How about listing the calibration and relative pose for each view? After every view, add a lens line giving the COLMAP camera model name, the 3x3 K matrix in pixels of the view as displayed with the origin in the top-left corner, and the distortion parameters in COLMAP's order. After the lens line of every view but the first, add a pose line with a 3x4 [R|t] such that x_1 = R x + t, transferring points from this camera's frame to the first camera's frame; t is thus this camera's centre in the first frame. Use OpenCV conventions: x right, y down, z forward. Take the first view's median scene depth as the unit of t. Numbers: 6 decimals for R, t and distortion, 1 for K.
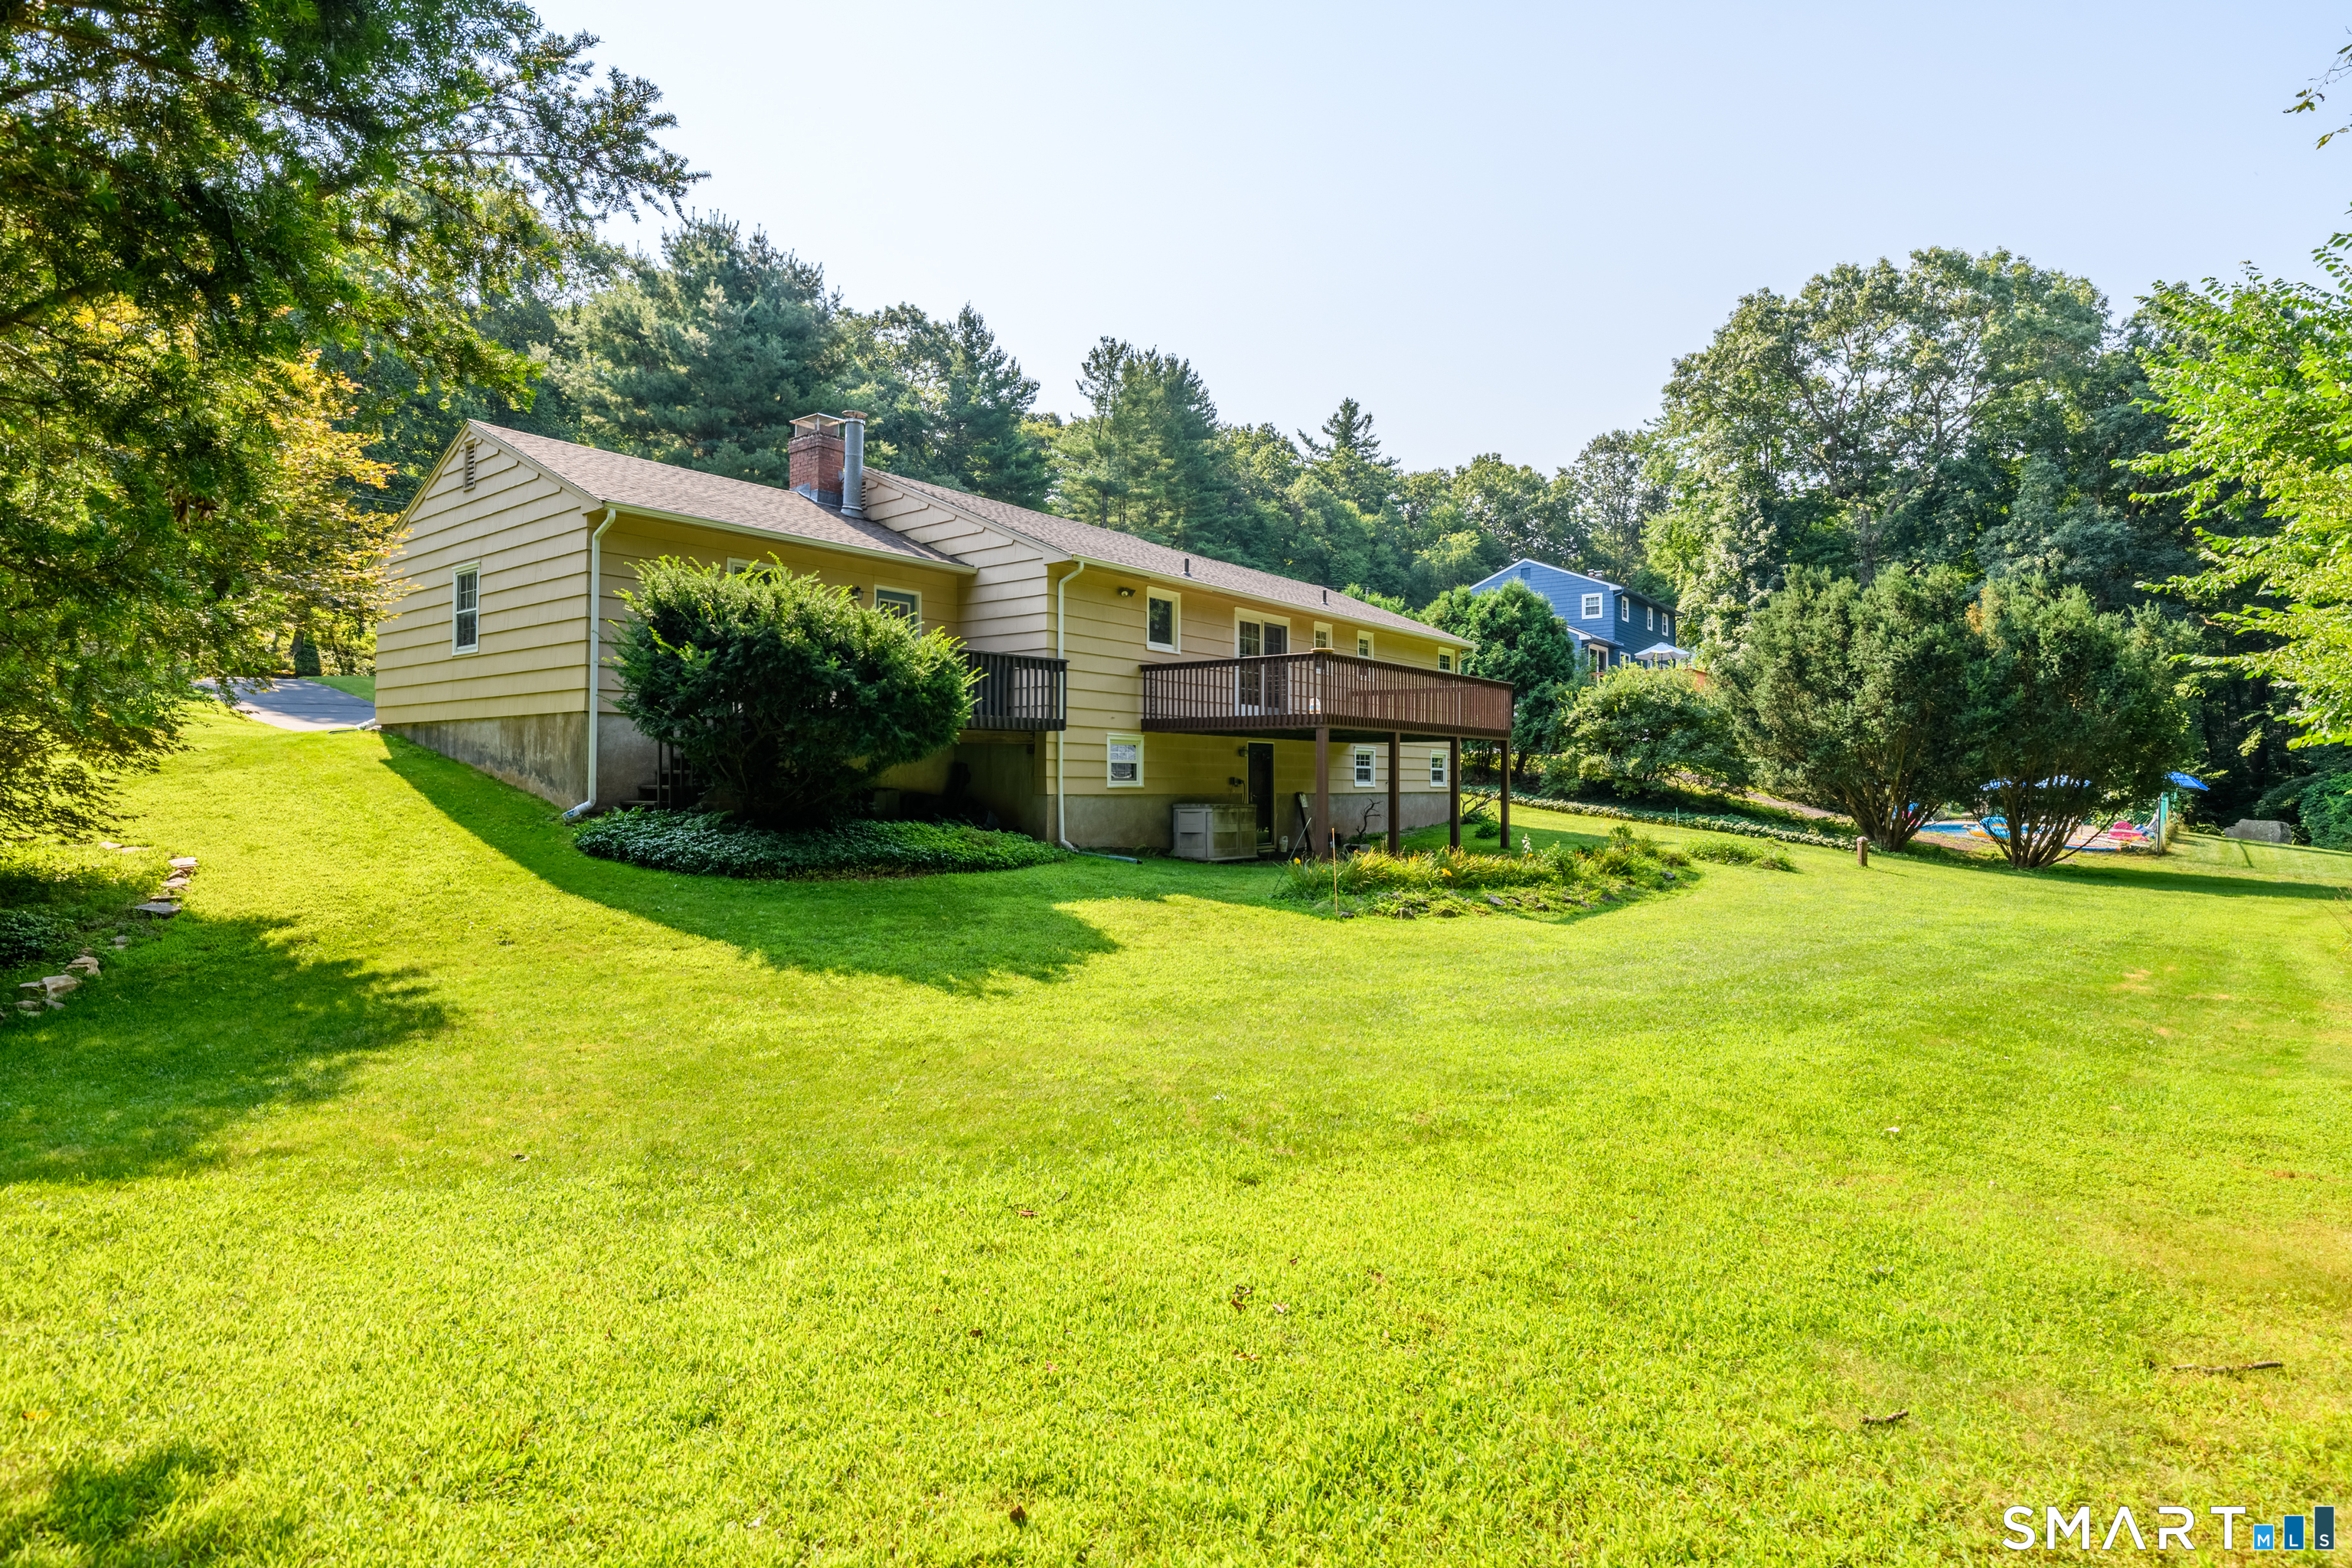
lens RADIAL K [[1147.3, 0, 1185.5], [0, 1147.3, 782.0], [0, 0, 1]] dist [-0.013925, -0.000795]
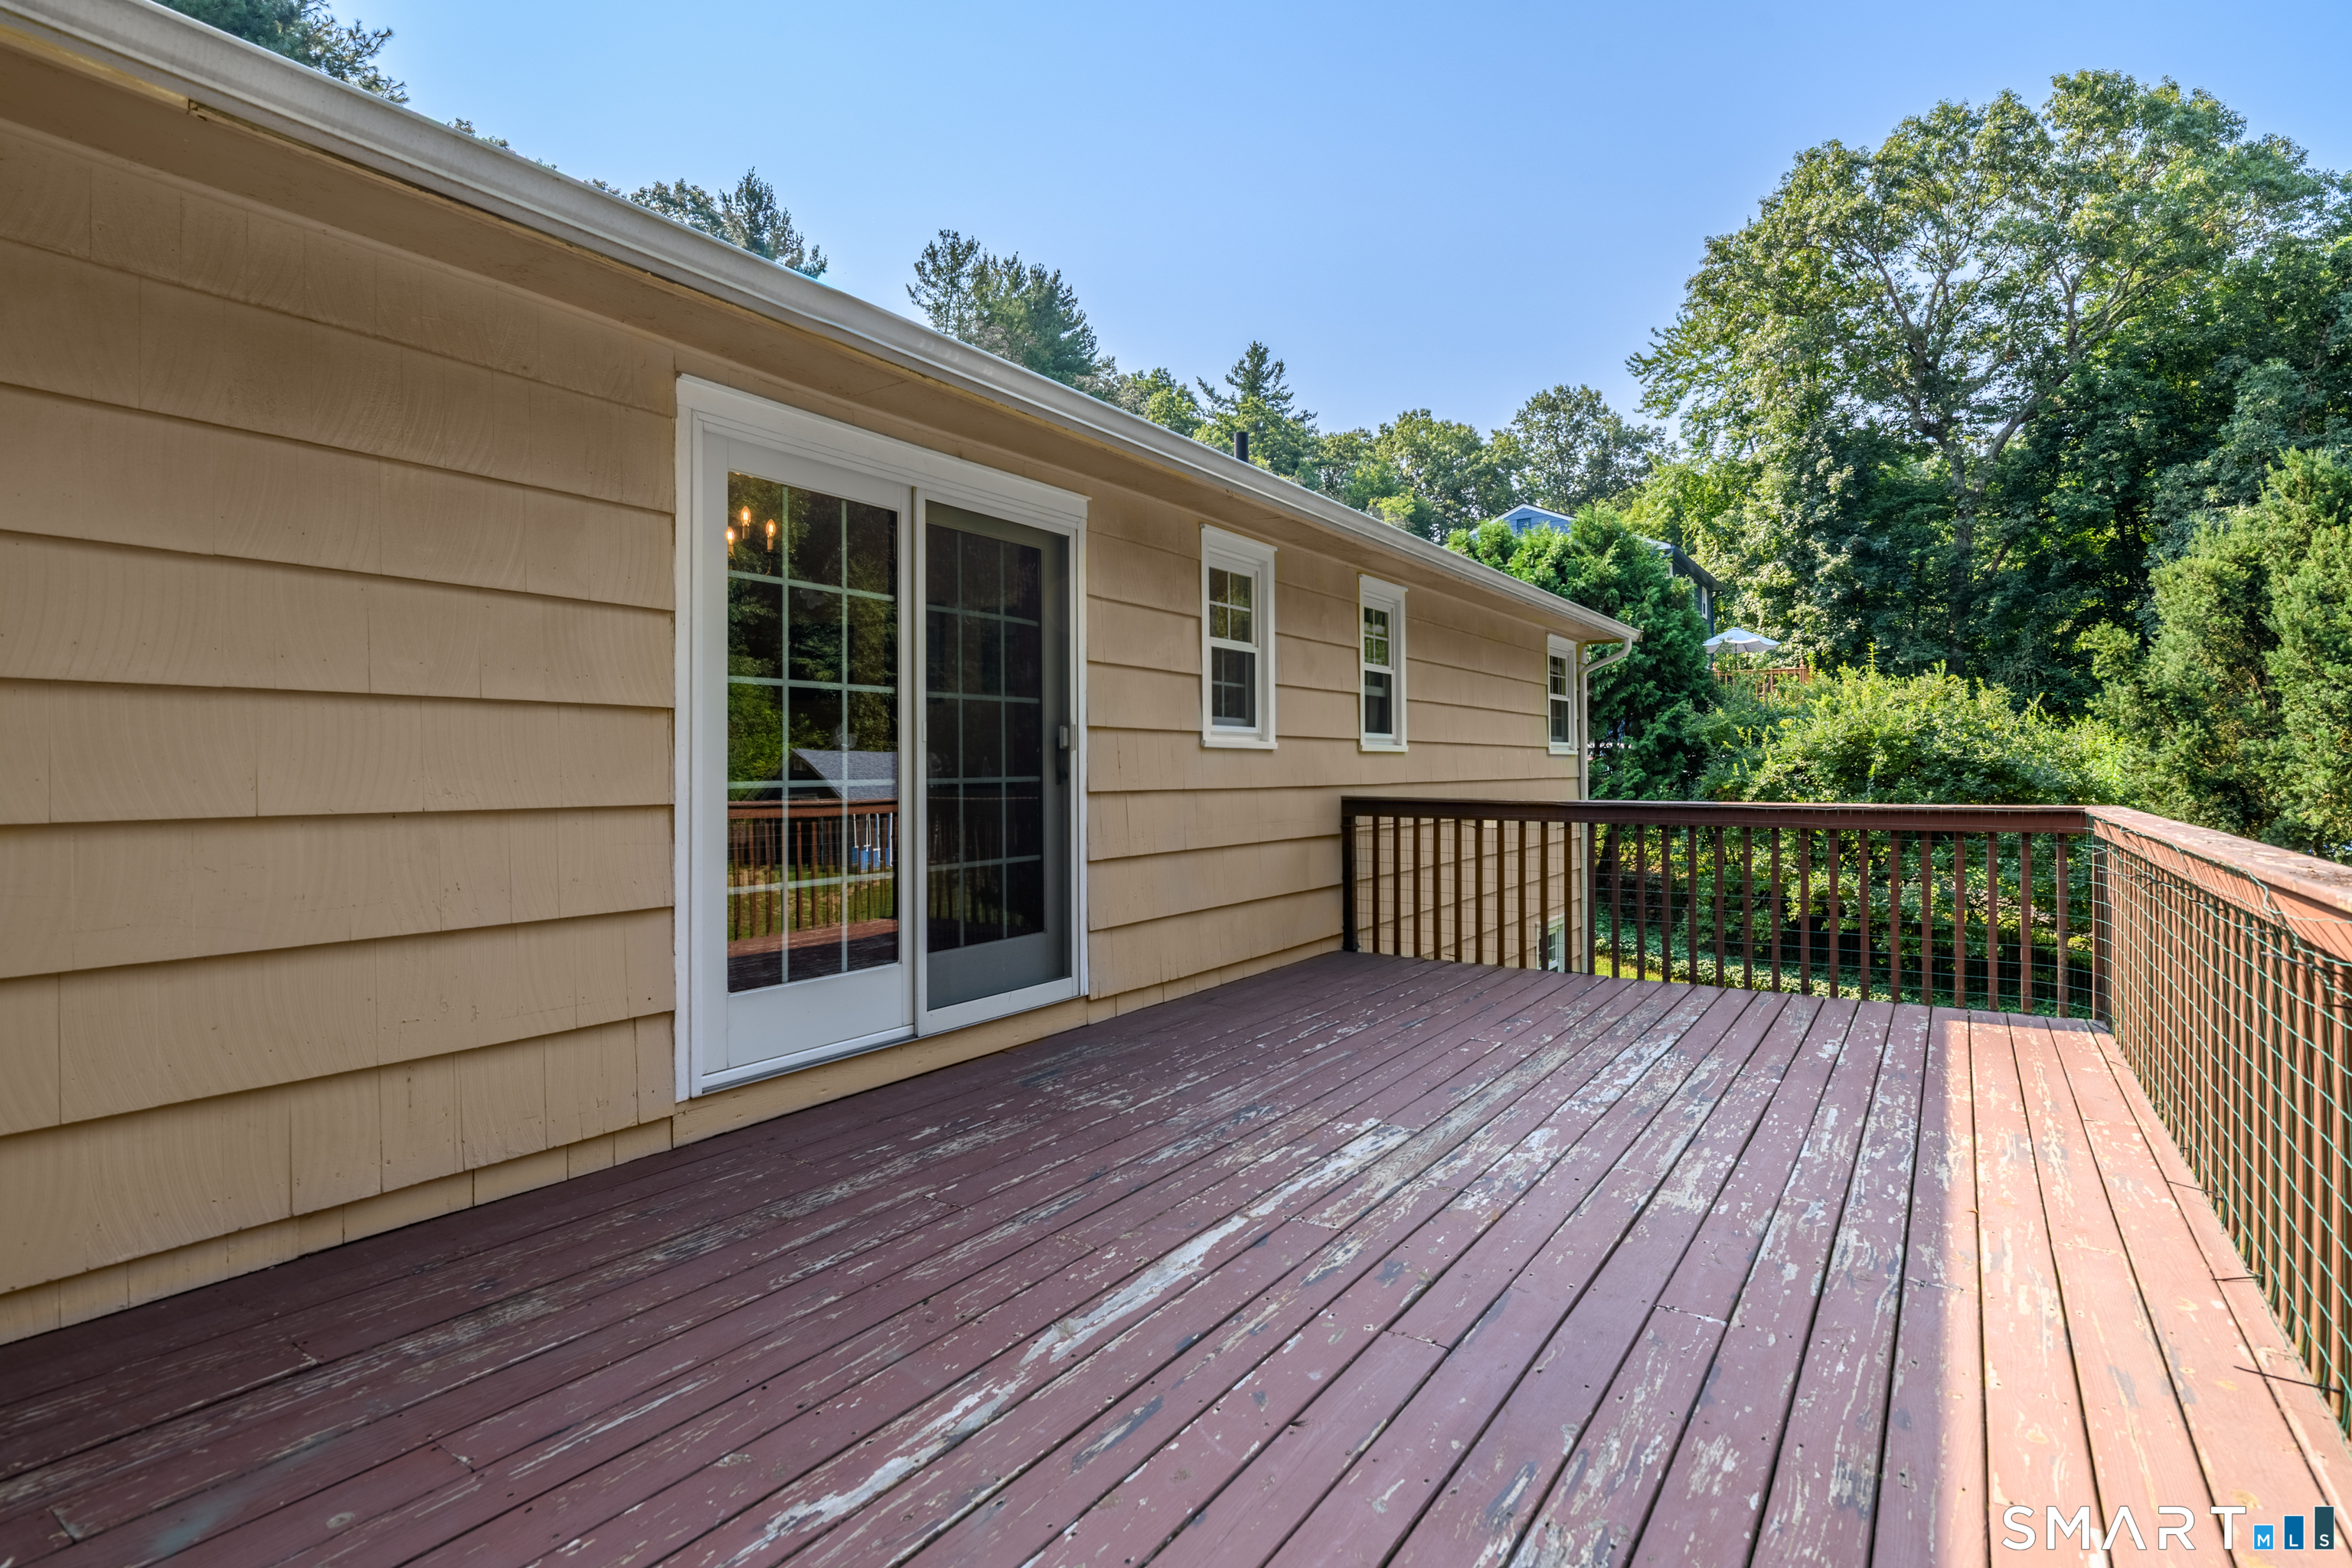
lens RADIAL K [[1147.3, 0, 1176.6], [0, 1147.3, 770.6], [0, 0, 1]] dist [-0.013925, -0.000795]
pose [[0.997217, -0.006742, 0.074253, 0.022967], [0.006546, 0.999974, 0.002880, -0.023740], [-0.074270, -0.002386, 0.997235, 0.199187]]
